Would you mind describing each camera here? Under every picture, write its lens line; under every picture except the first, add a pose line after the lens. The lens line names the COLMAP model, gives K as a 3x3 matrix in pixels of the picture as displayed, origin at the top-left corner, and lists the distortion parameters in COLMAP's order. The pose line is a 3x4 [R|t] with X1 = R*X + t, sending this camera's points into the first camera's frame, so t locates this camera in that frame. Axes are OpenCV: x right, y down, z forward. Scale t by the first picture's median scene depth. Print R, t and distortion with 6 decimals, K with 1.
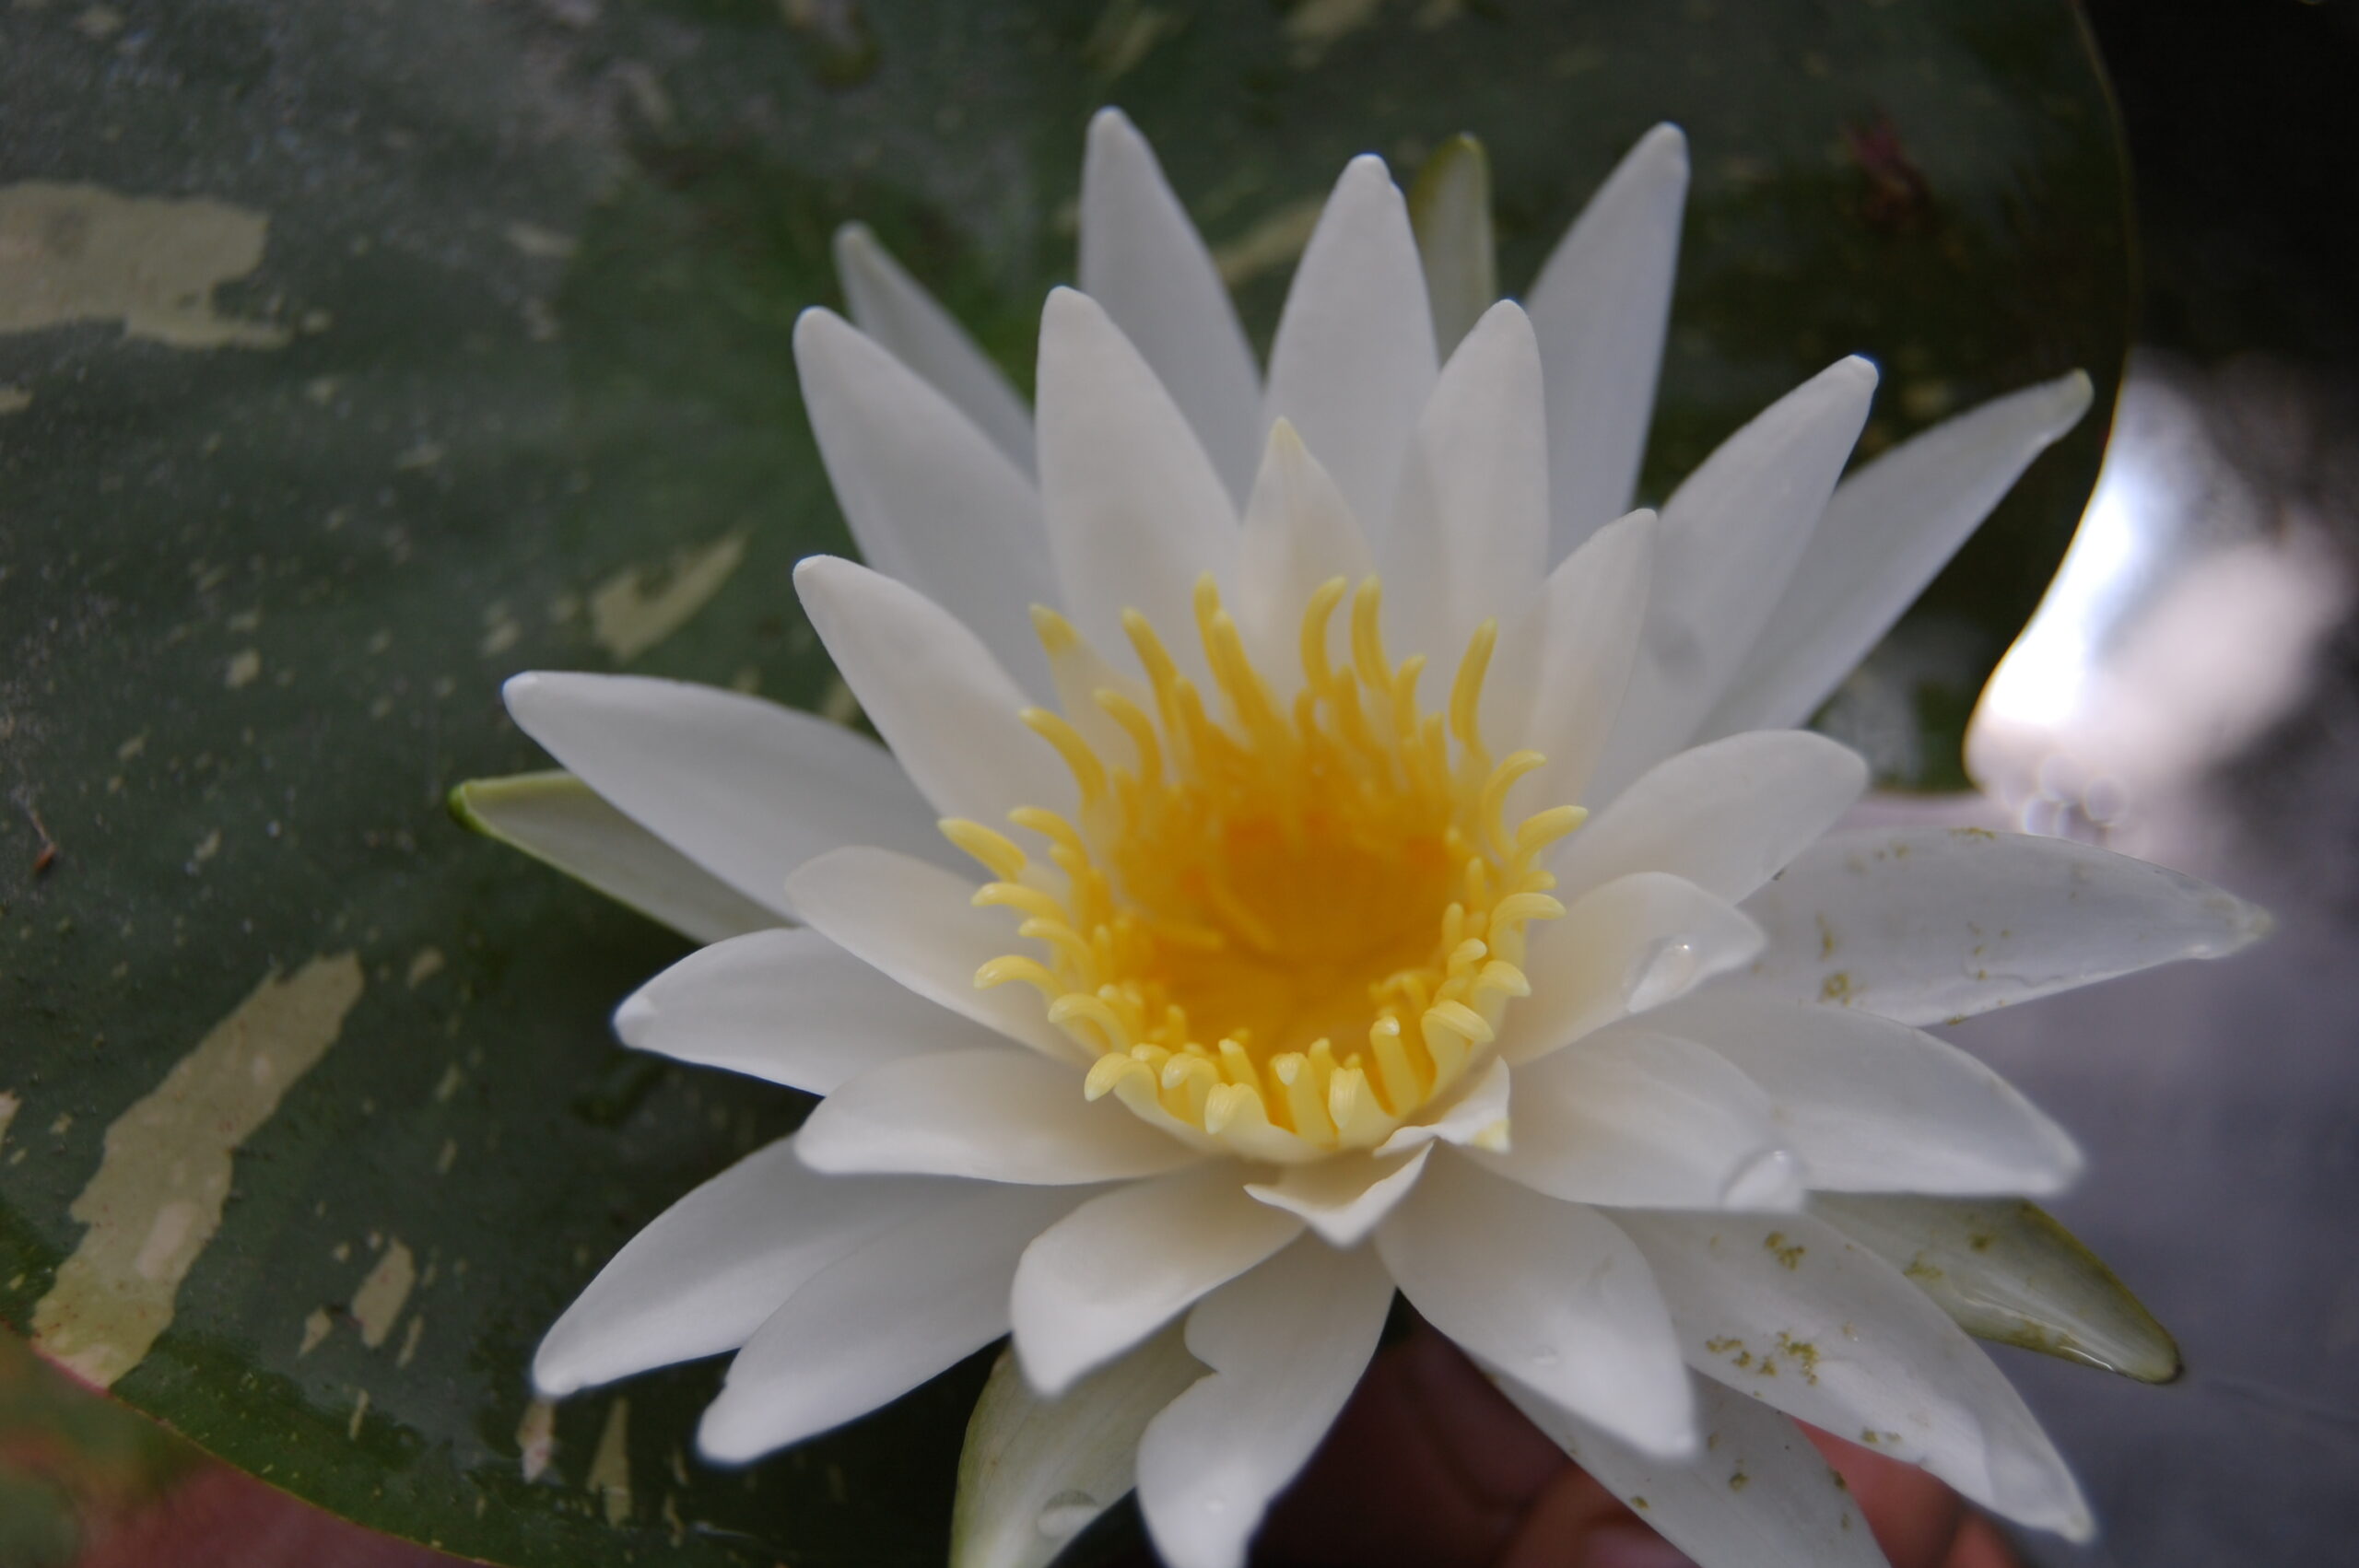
lens RADIAL K [[2832.8, 0, 1142.6], [0, 2832.8, 778.4], [0, 0, 1]] dist [-0.101492, 0.000000]
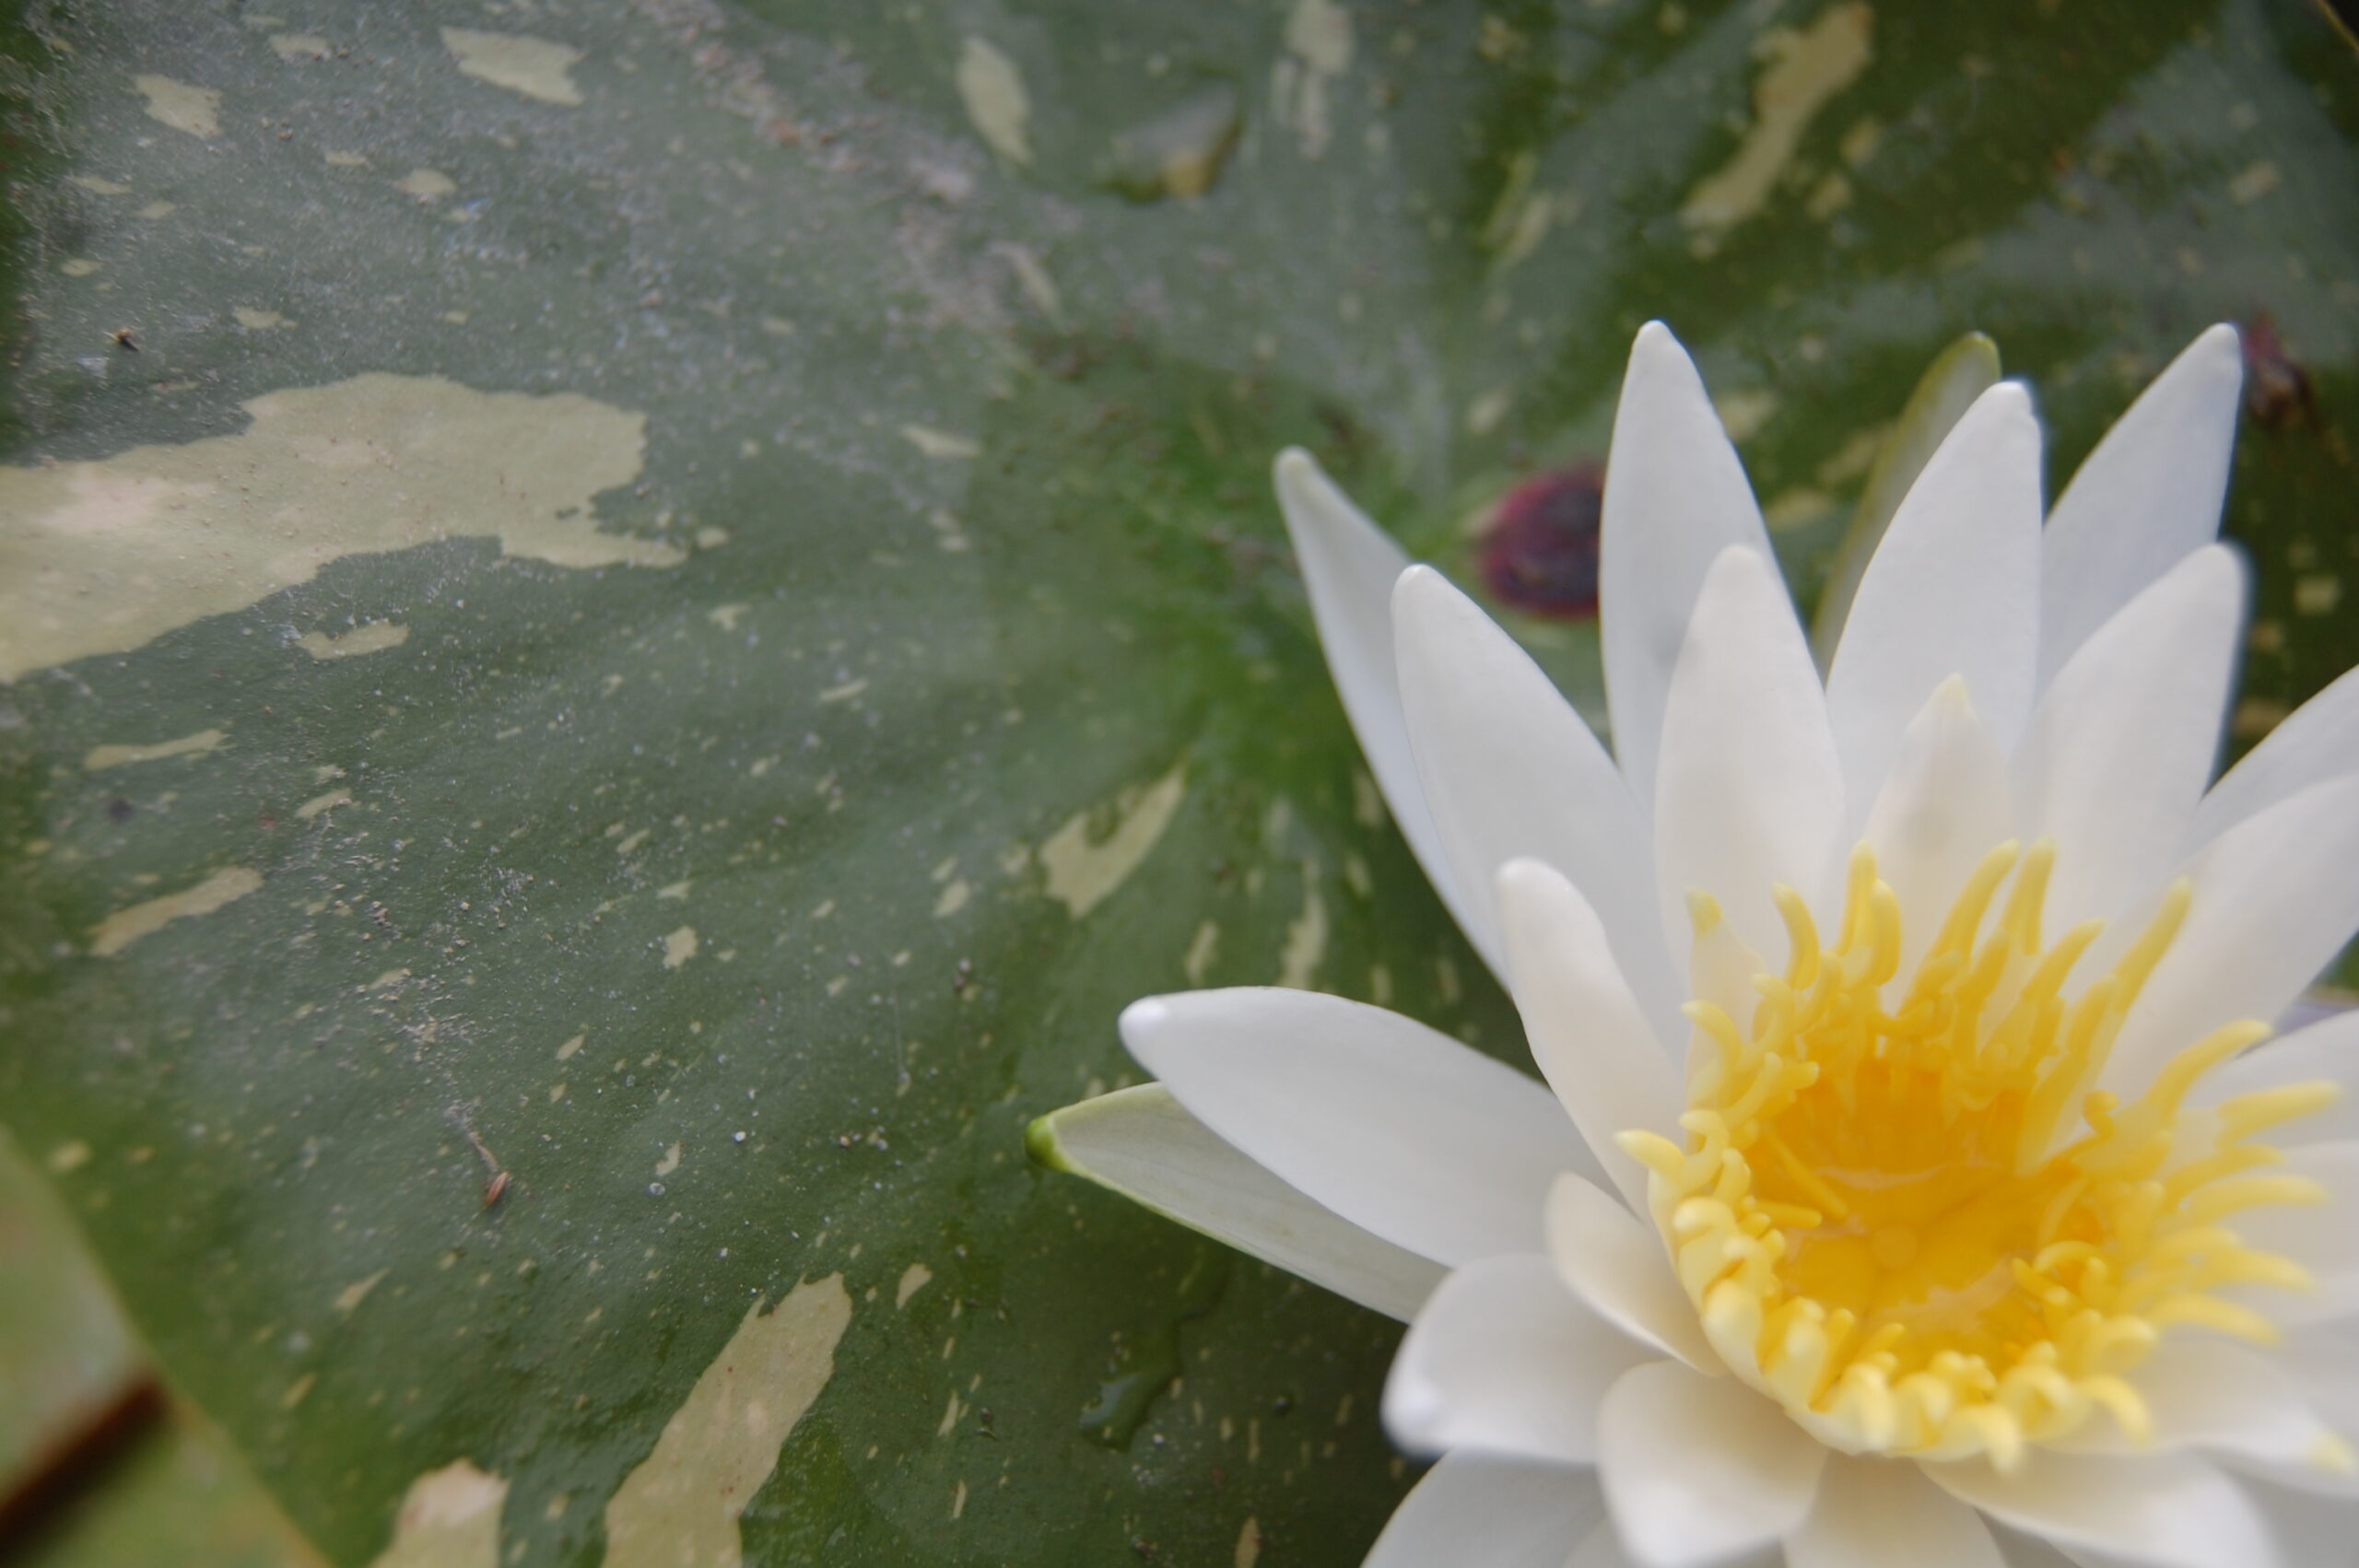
lens RADIAL K [[2832.8, 0, 1176.7], [0, 2832.8, 764.4], [0, 0, 1]] dist [-0.101492, 0.000000]
pose [[0.982147, -0.021767, 0.186853, -0.329576], [0.025895, 0.999471, -0.019679, -0.074028], [-0.186326, 0.024167, 0.982191, 0.114490]]
